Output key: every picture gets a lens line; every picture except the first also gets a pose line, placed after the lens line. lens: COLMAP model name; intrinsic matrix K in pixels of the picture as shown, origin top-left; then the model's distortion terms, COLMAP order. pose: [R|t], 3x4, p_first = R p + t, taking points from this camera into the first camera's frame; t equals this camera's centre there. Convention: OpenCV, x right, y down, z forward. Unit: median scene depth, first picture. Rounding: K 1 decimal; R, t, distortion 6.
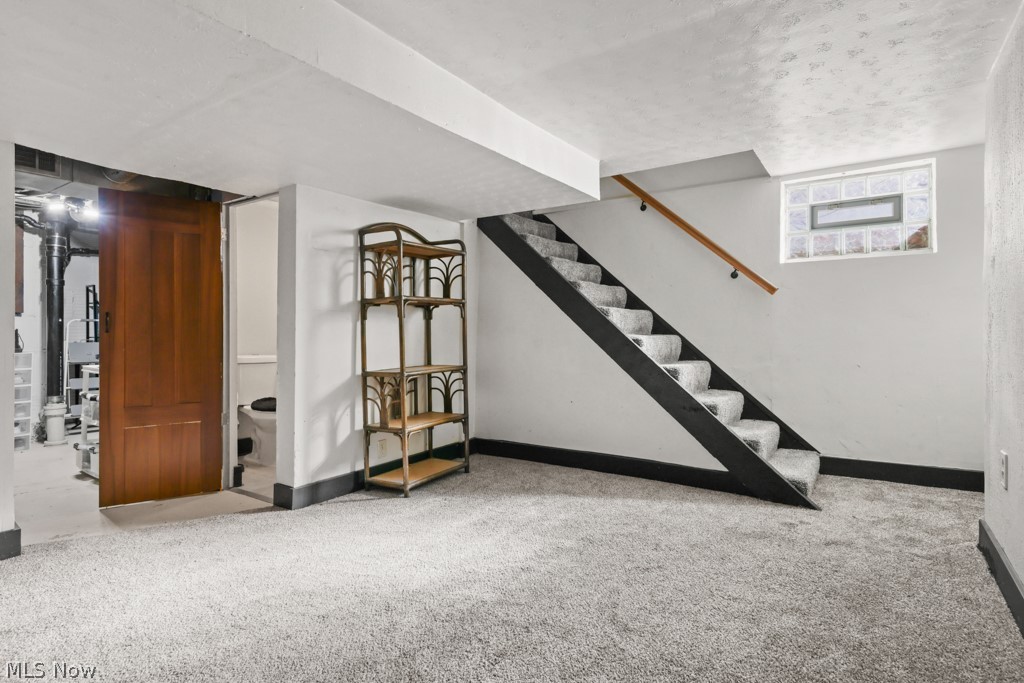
lens RADIAL K [[527.5, 0, 512.6], [0, 527.5, 337.4], [0, 0, 1]] dist [-0.000042, 0.000058]
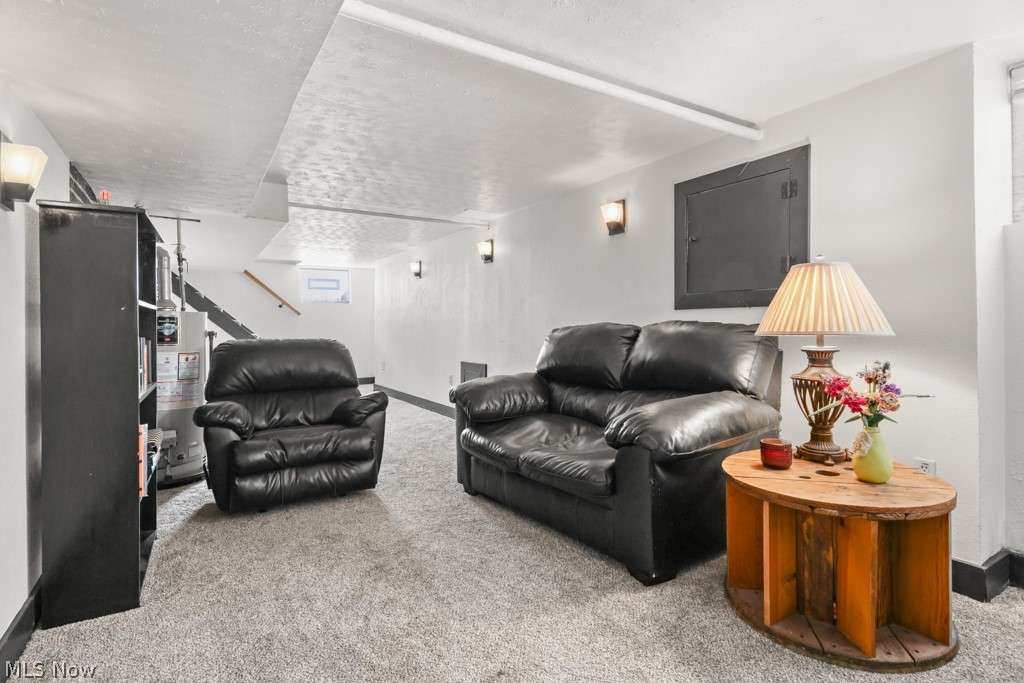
lens RADIAL K [[527.5, 0, 512.8], [0, 527.5, 335.5], [0, 0, 1]] dist [-0.000042, 0.000058]
pose [[0.408017, -0.007387, 0.912945, -1.262702], [0.006515, 0.999965, 0.005180, 0.000654], [-0.912951, 0.003834, 0.408051, -0.831606]]
